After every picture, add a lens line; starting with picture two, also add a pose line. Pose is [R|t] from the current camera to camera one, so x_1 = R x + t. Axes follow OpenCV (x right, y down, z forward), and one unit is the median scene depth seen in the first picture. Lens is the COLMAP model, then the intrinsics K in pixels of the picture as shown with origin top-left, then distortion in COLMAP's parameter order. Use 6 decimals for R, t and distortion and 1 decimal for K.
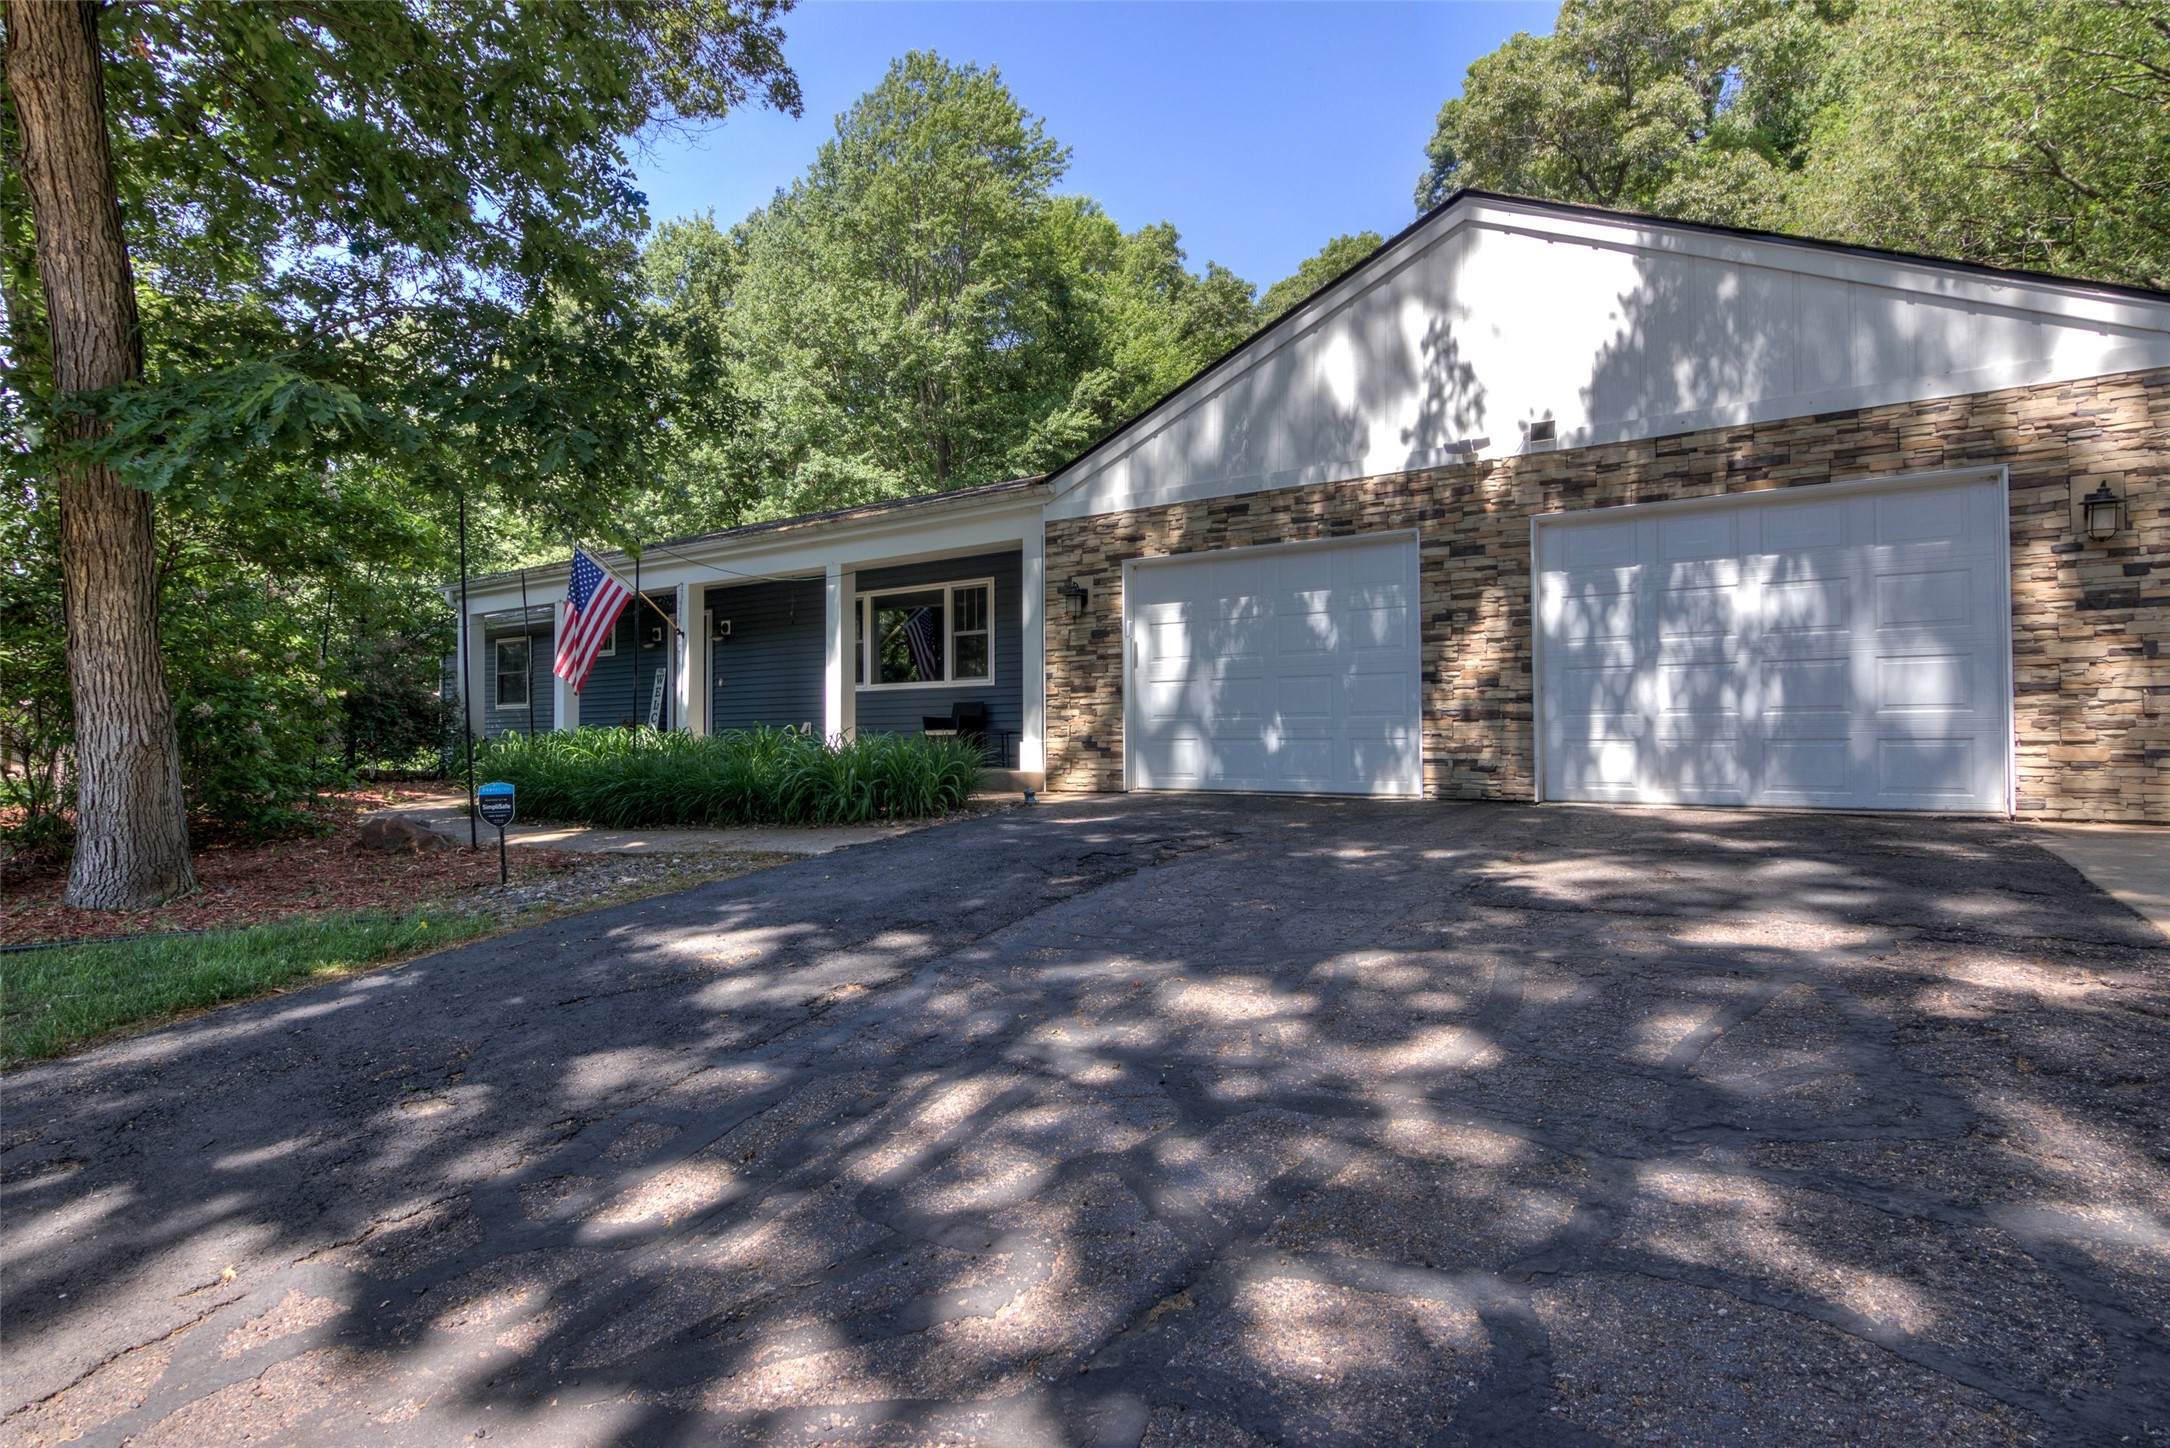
lens RADIAL K [[1164.9, 0, 1085.5], [0, 1164.9, 736.7], [0, 0, 1]] dist [-0.012645, -0.002196]
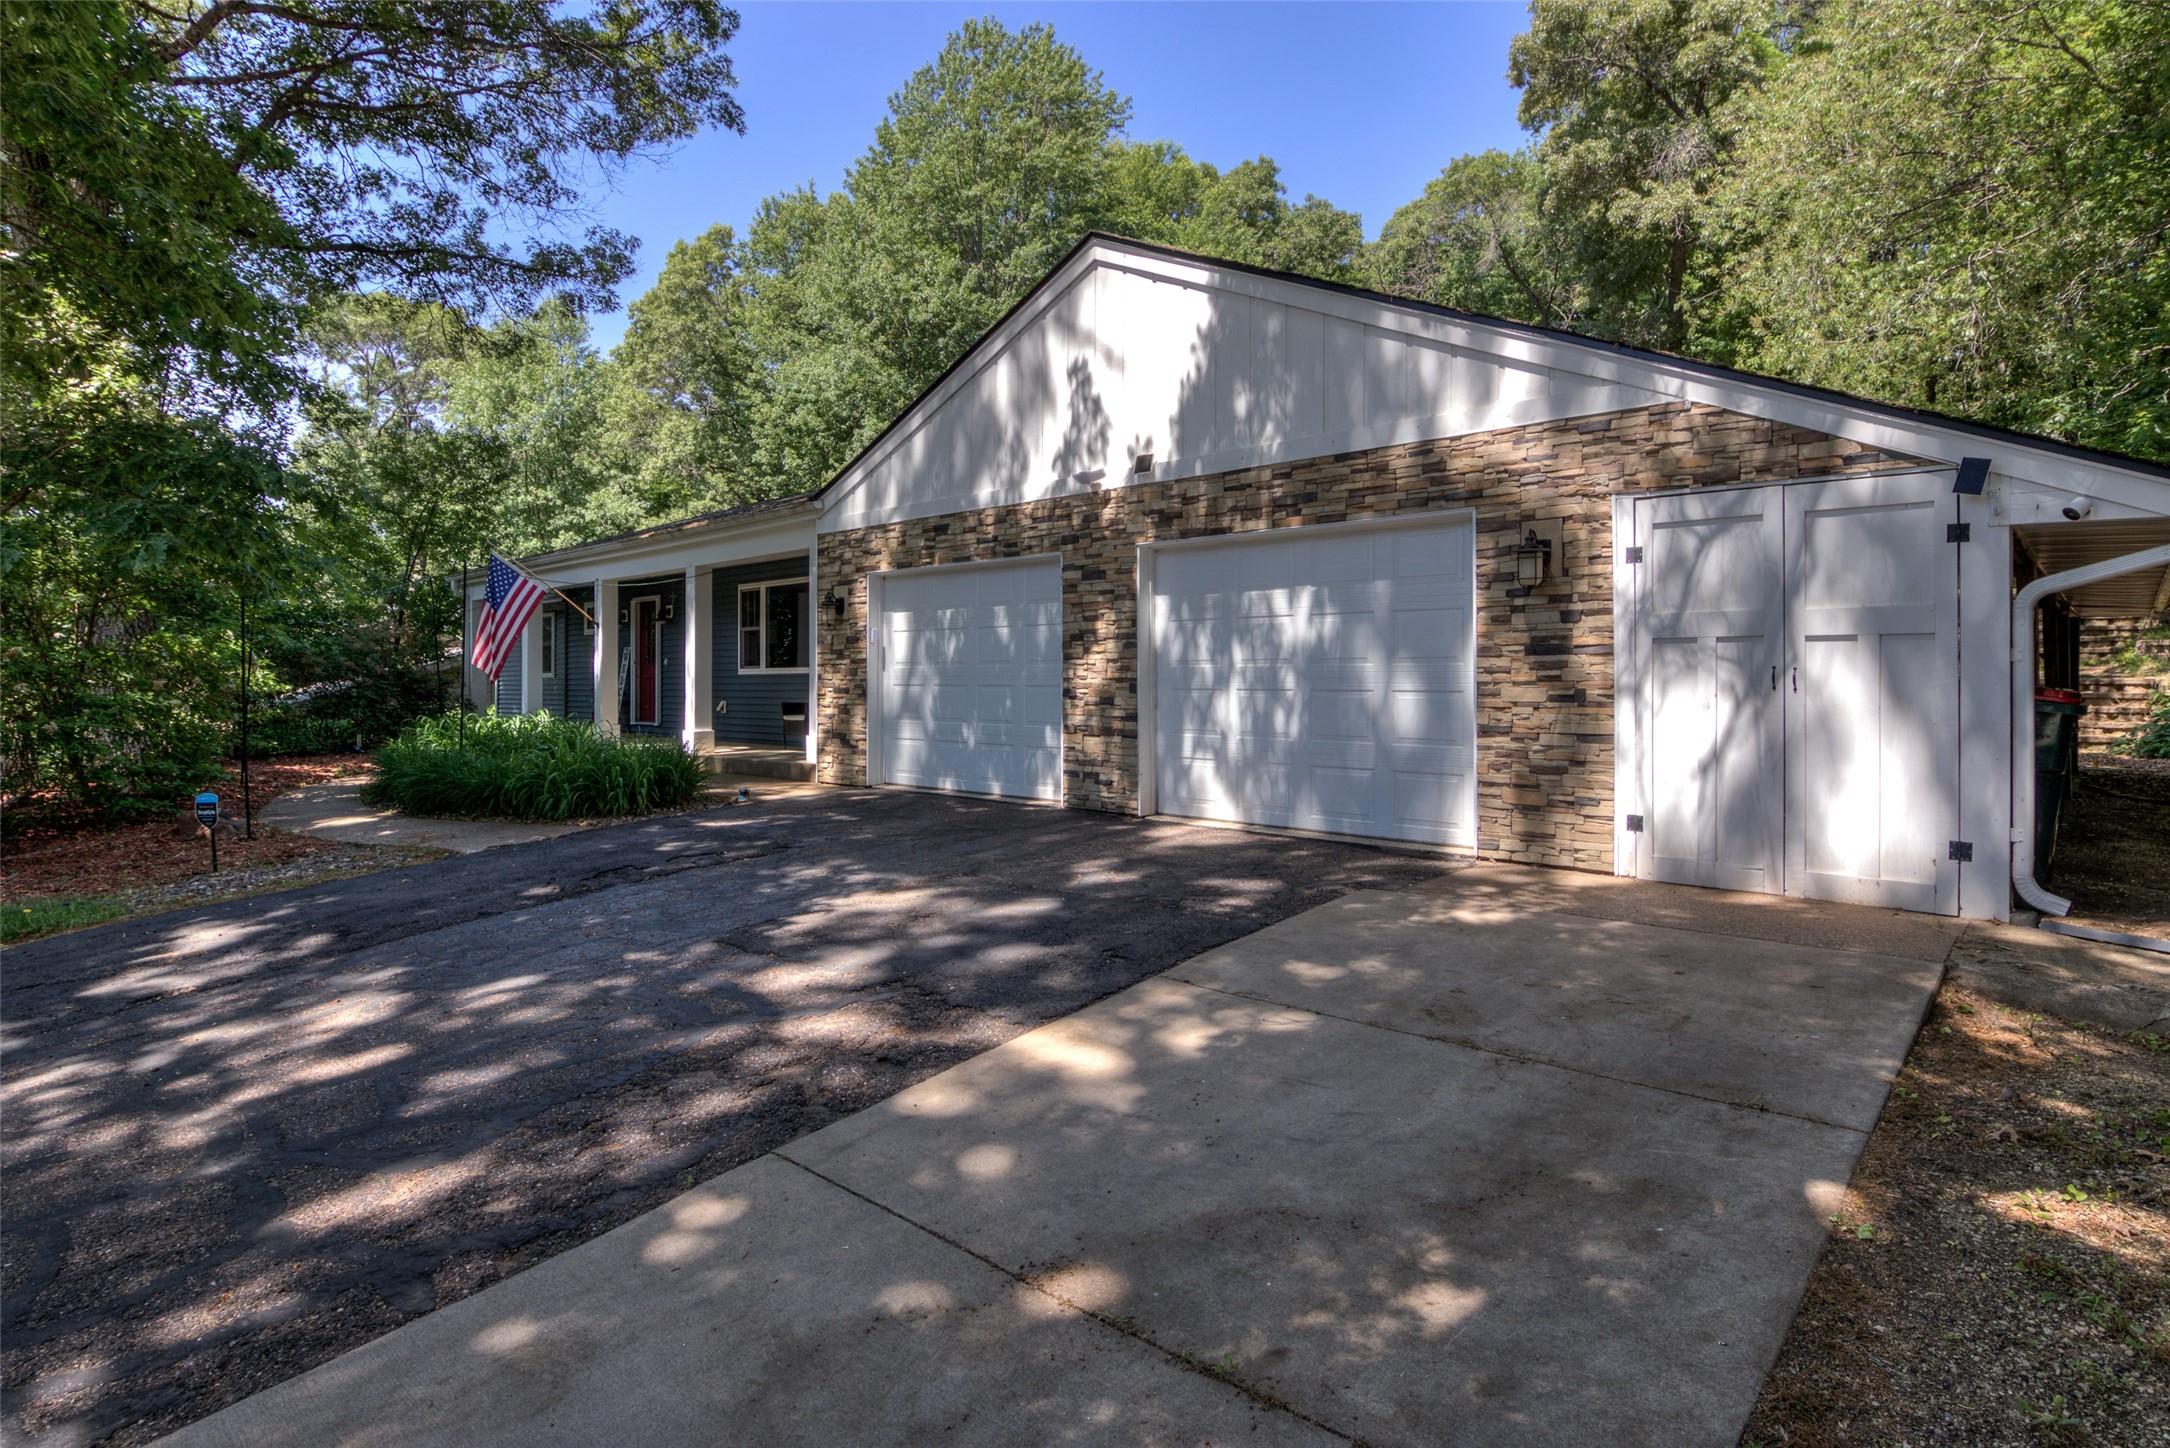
lens RADIAL K [[1164.9, 0, 1073.5], [0, 1164.9, 701.7], [0, 0, 1]] dist [-0.012645, -0.002196]
pose [[0.983894, 0.005505, -0.178669, 0.487972], [0.000245, 0.999483, 0.032144, -0.075790], [0.178754, -0.031670, 0.983384, -0.052989]]
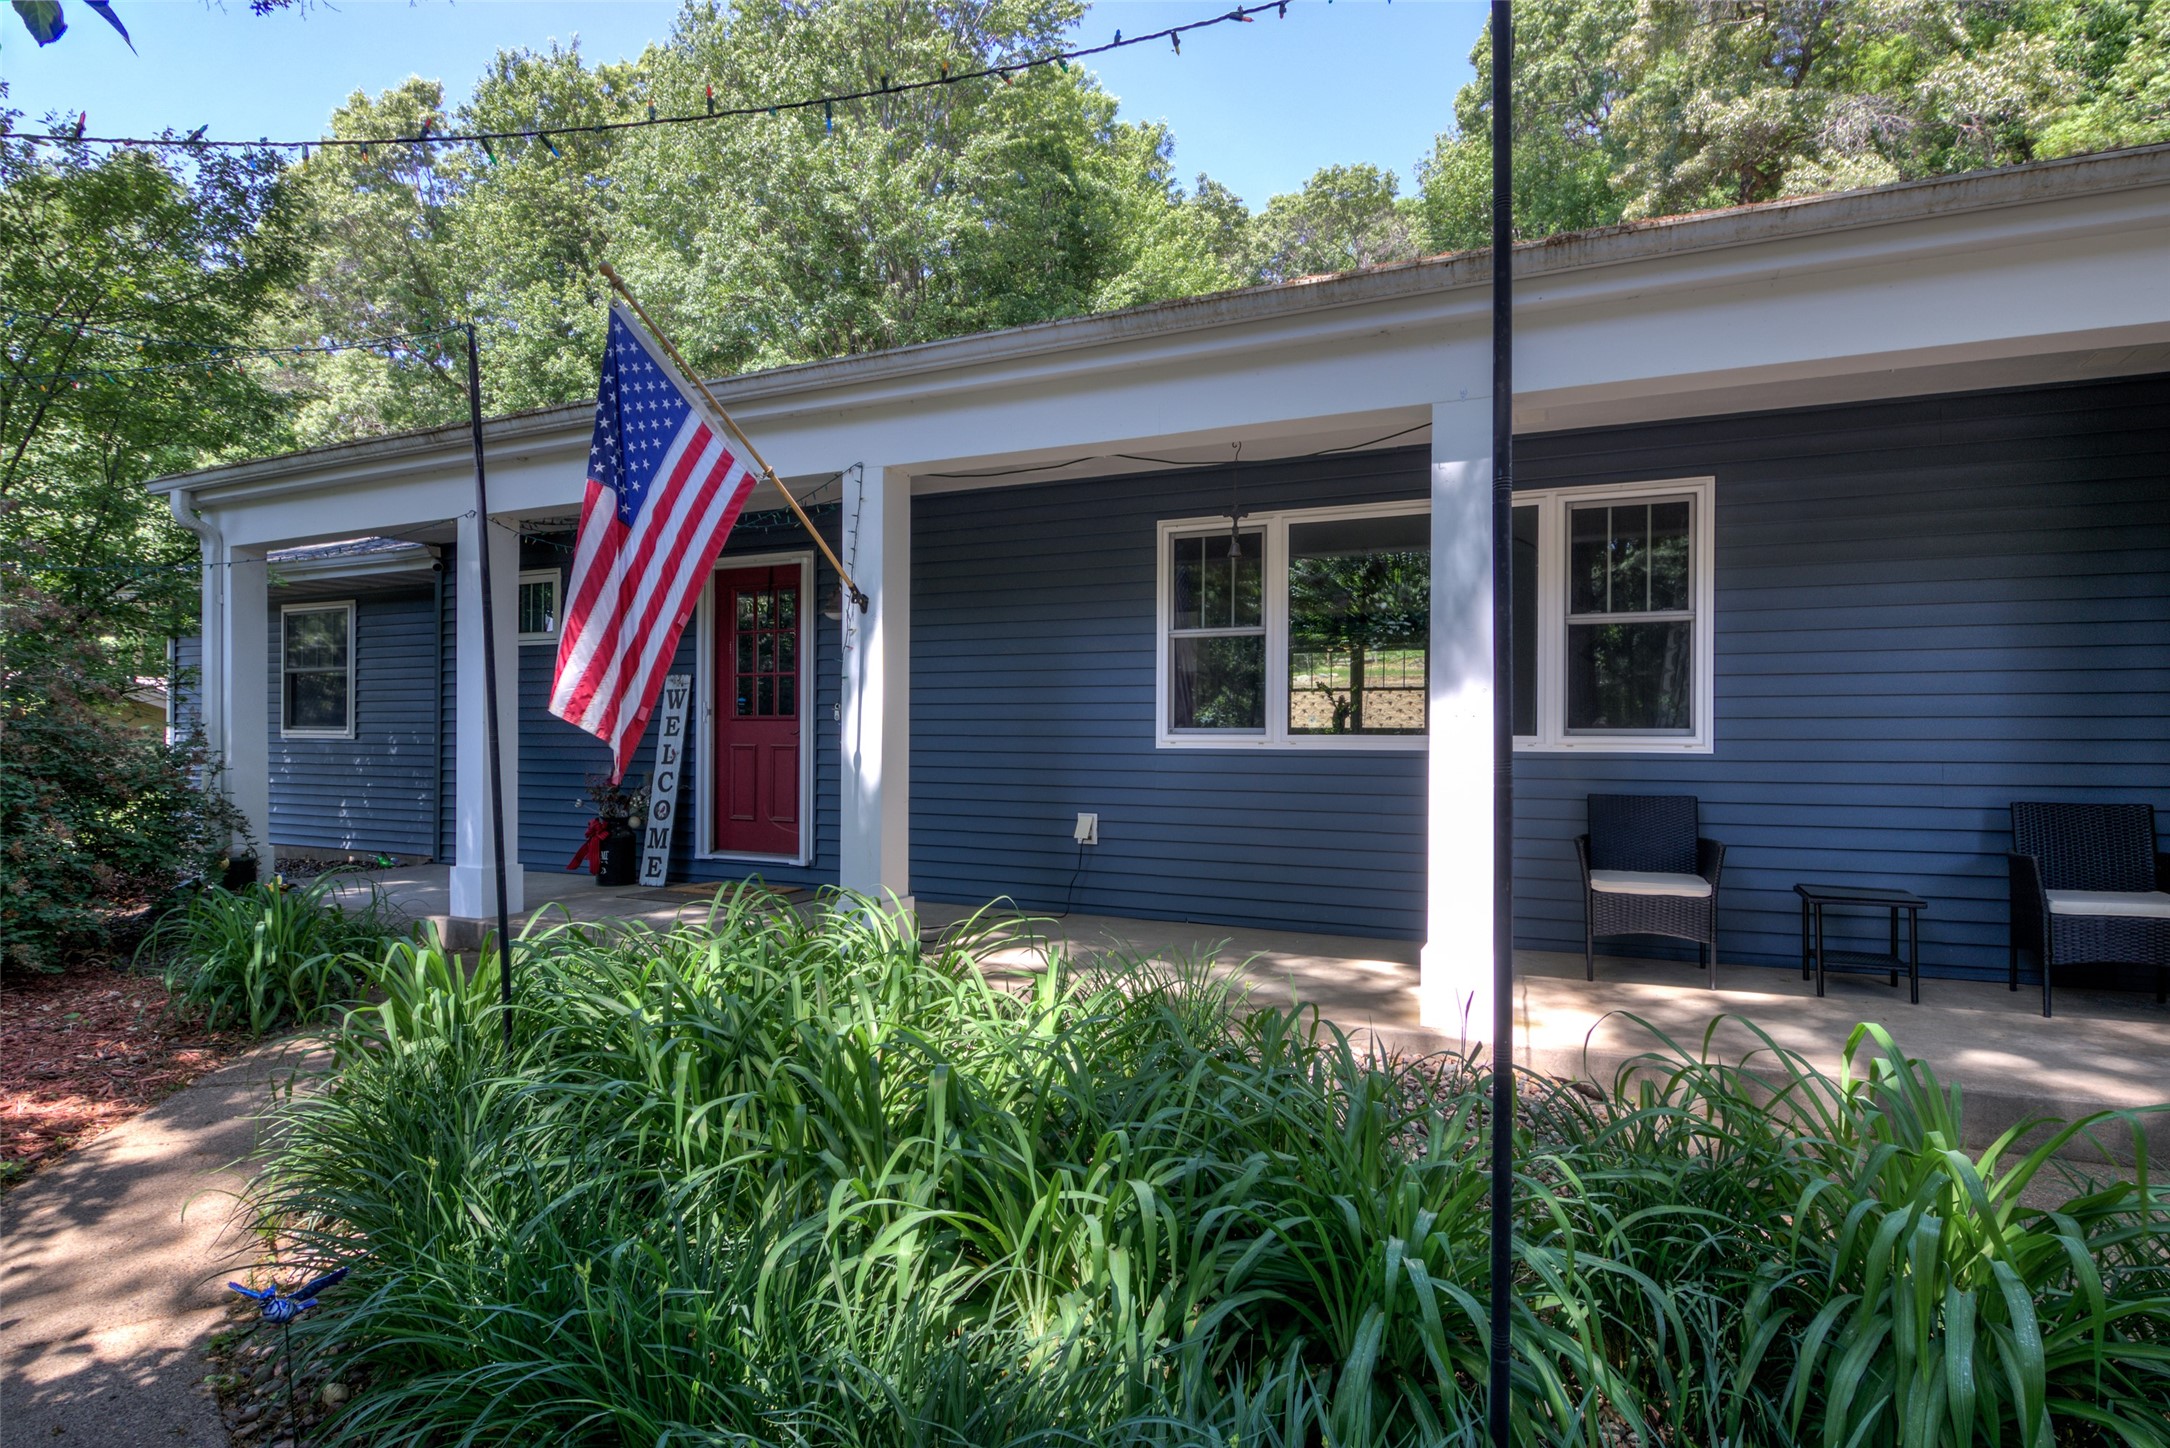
lens RADIAL K [[1164.9, 0, 1078.9], [0, 1164.9, 742.1], [0, 0, 1]] dist [-0.012645, -0.002196]
pose [[0.988039, 0.010659, 0.153833, -0.522694], [-0.013140, 0.999799, 0.015125, -0.076355], [-0.153641, -0.016966, 0.987981, 0.965370]]
